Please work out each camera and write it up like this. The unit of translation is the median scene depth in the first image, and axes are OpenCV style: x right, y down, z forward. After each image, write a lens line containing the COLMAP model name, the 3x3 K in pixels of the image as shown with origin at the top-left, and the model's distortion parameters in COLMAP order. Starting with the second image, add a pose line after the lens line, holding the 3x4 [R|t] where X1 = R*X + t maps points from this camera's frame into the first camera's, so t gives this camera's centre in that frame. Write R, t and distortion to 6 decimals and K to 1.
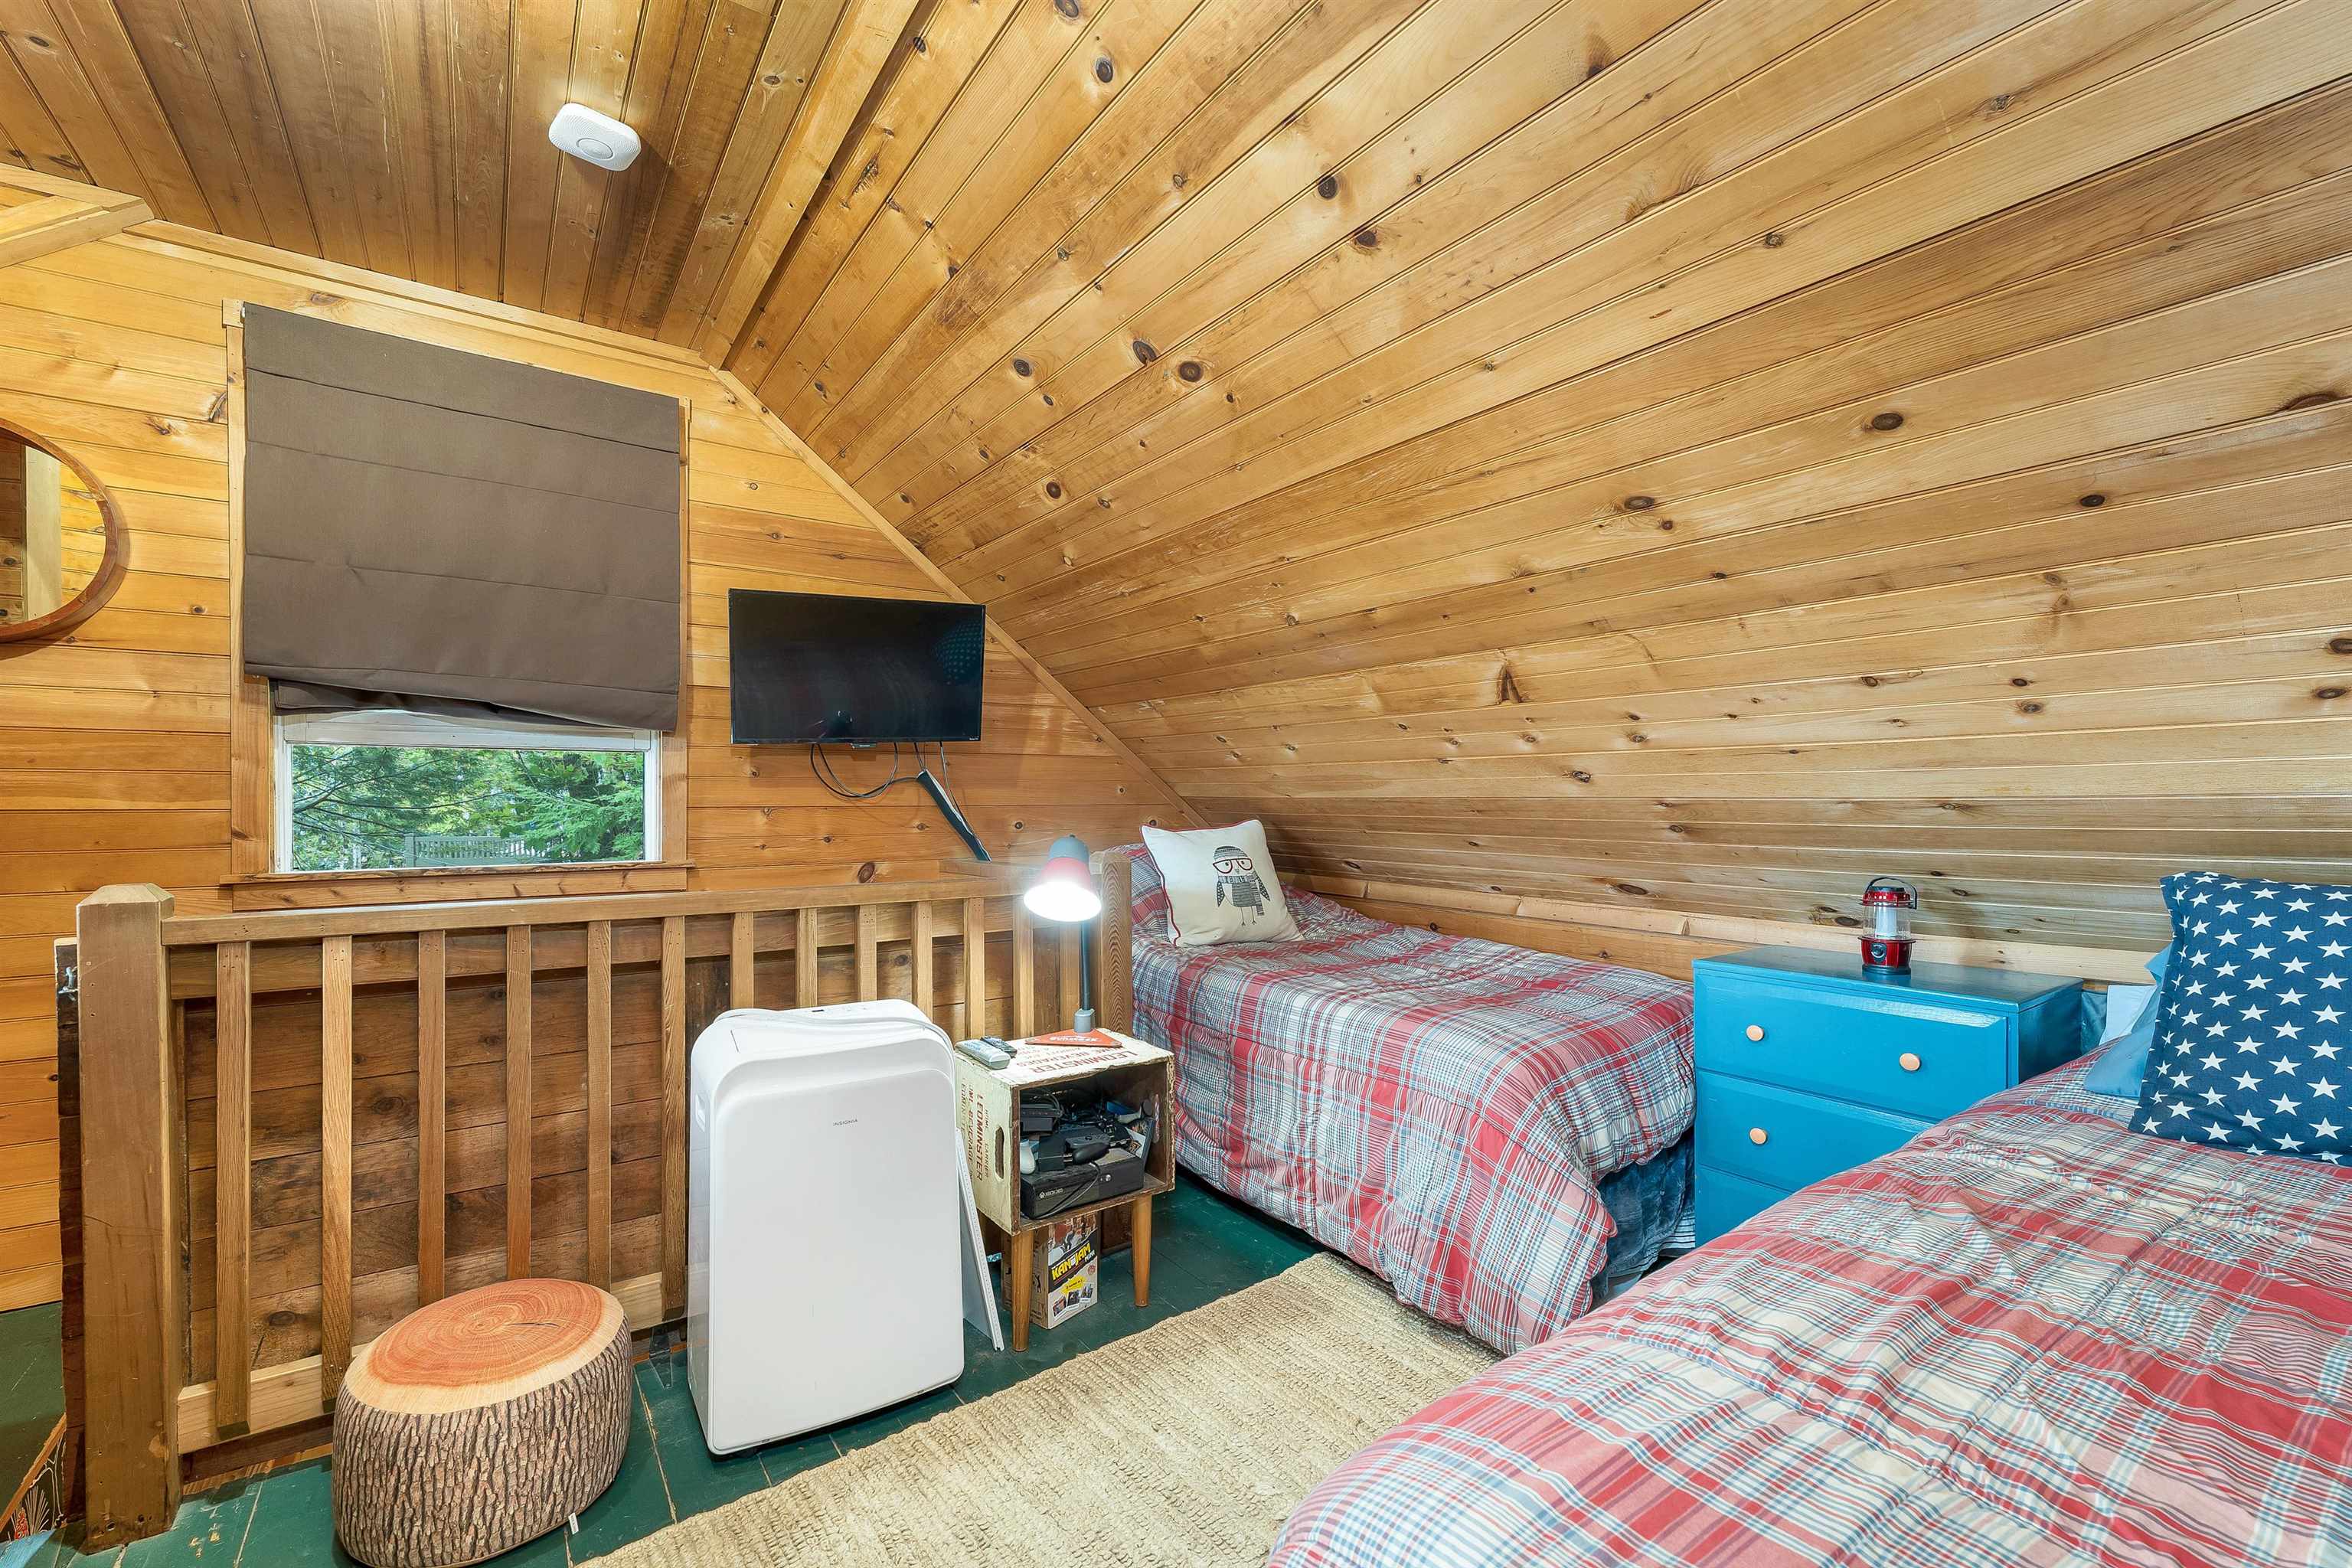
lens RADIAL K [[992.6, 0, 1164.4], [0, 992.6, 791.5], [0, 0, 1]] dist [-0.003120, -0.000487]
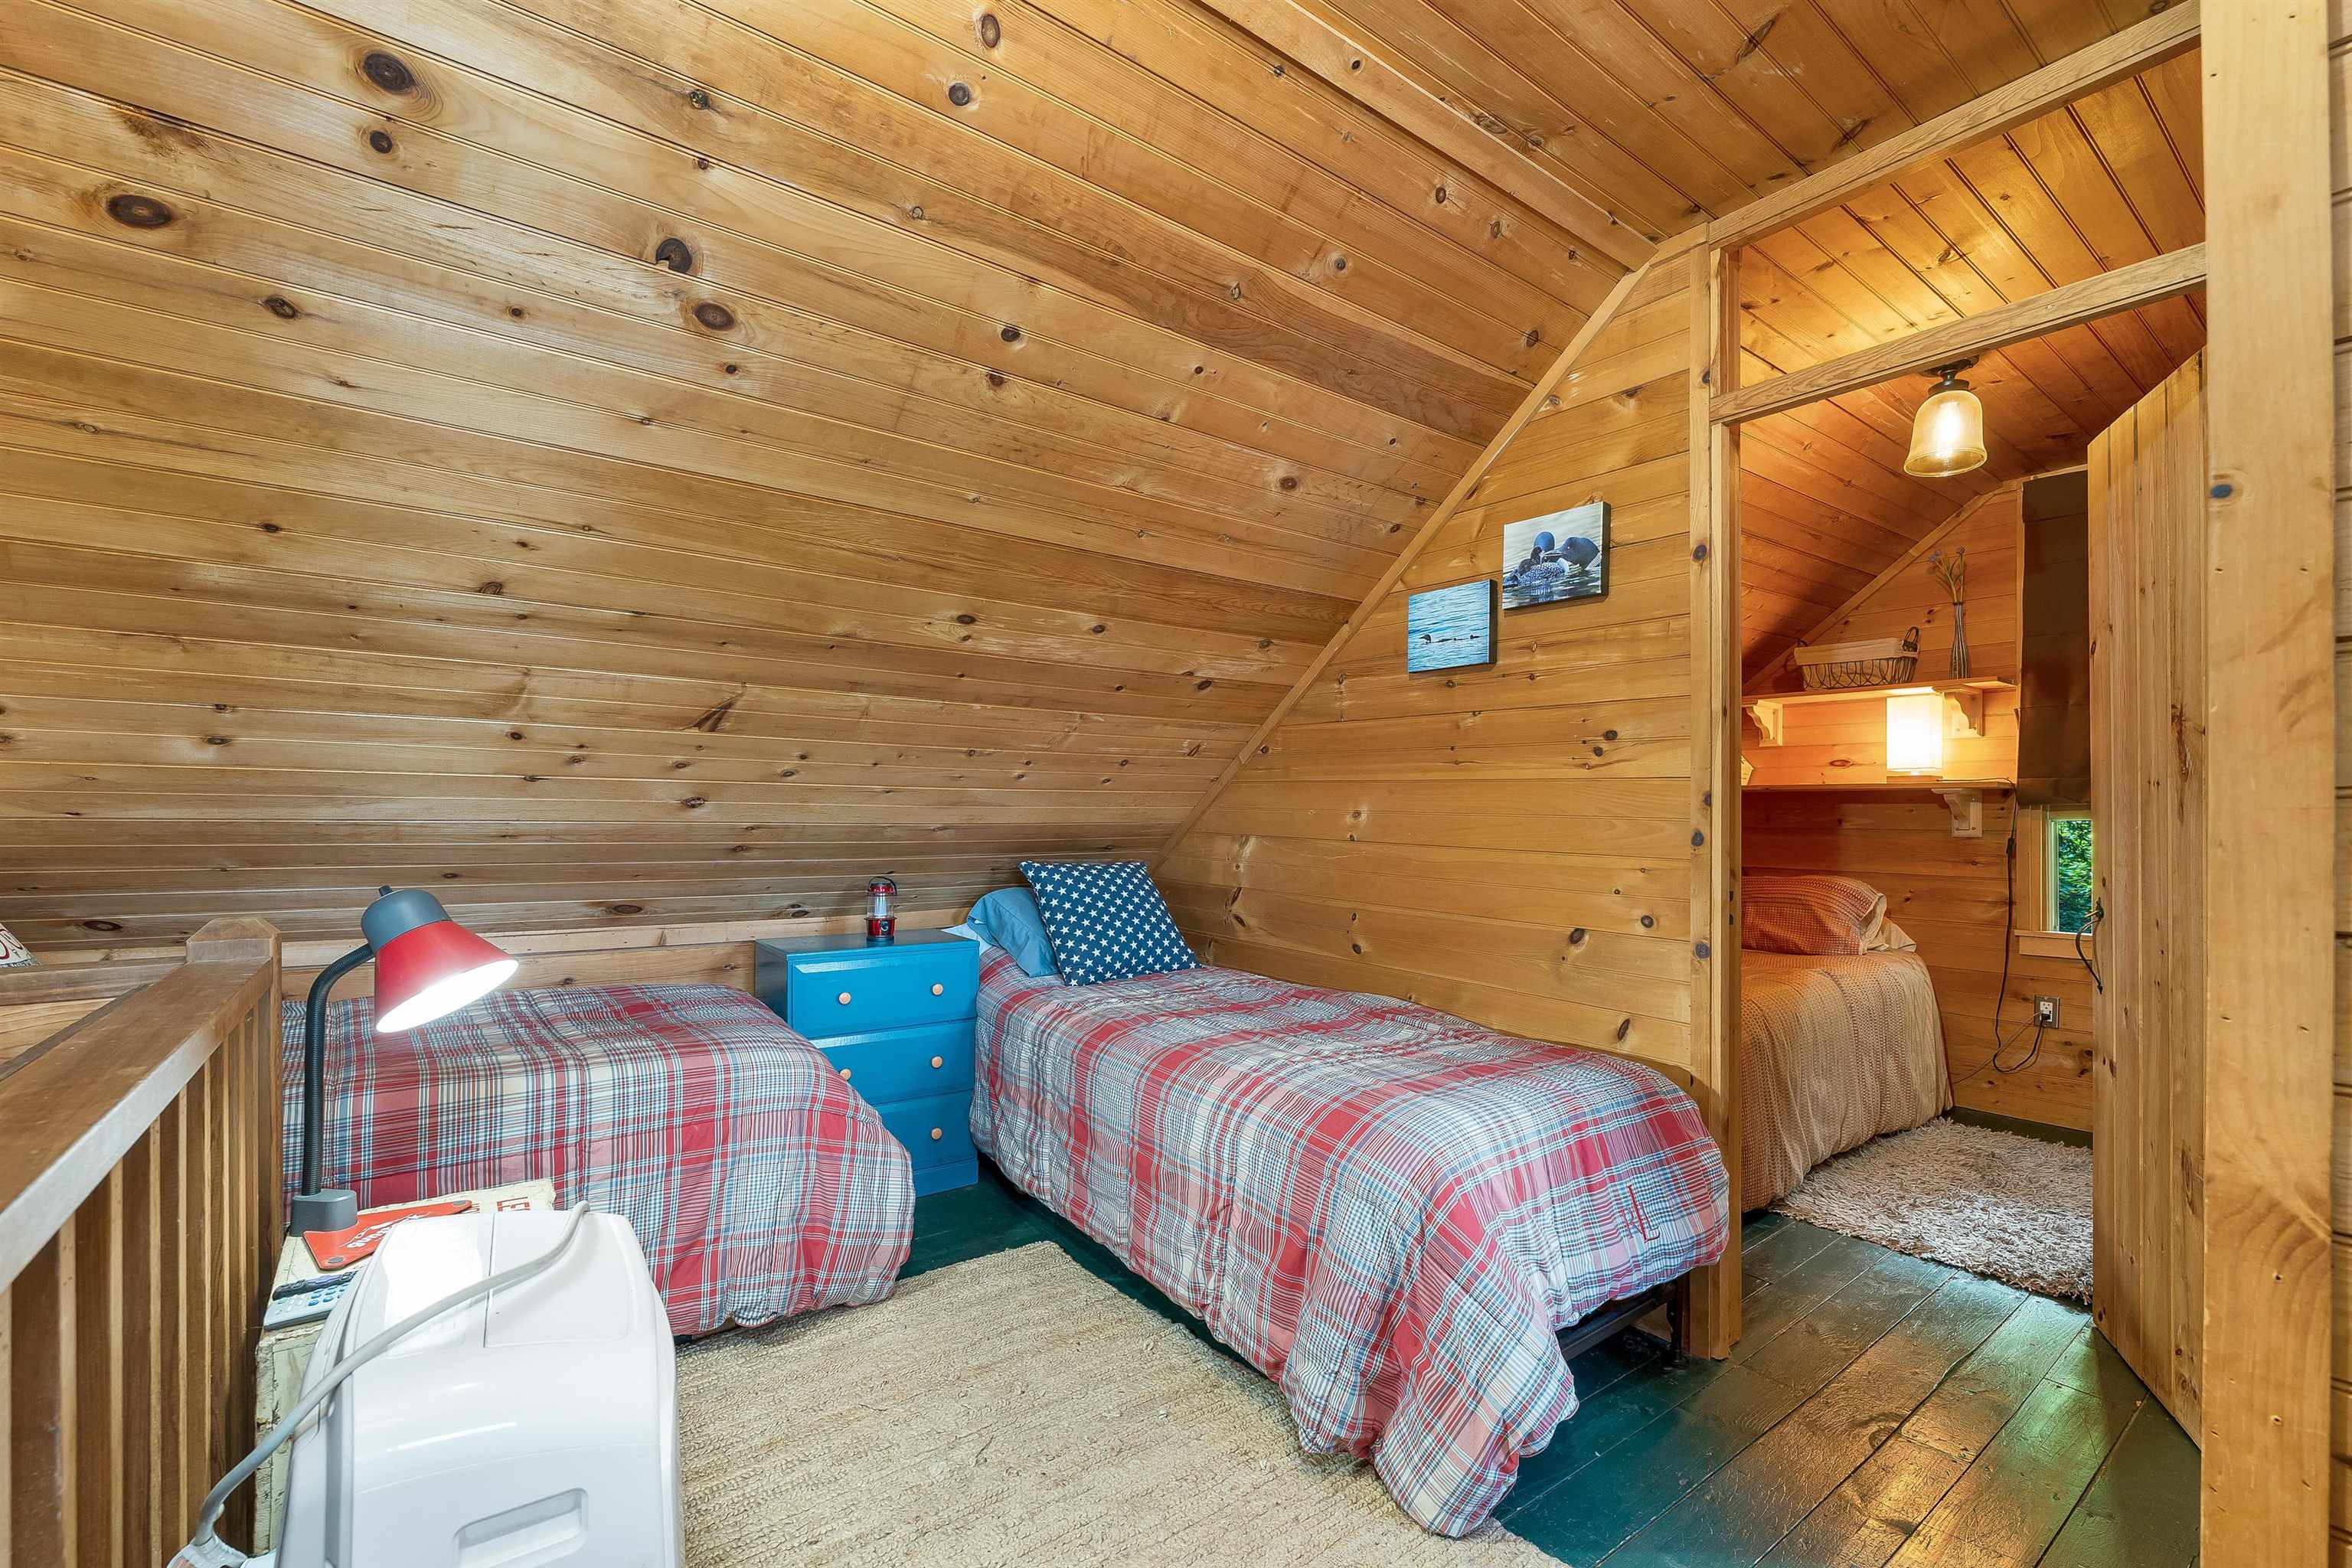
lens RADIAL K [[1000.6, 0, 1188.2], [0, 1000.6, 826.9], [0, 0, 1]] dist [0.008891, -0.000193]
pose [[-0.019126, -0.014806, 0.999707, -0.819178], [-0.012301, 0.999818, 0.014572, -0.015552], [-0.999741, -0.012019, -0.019305, 0.602424]]
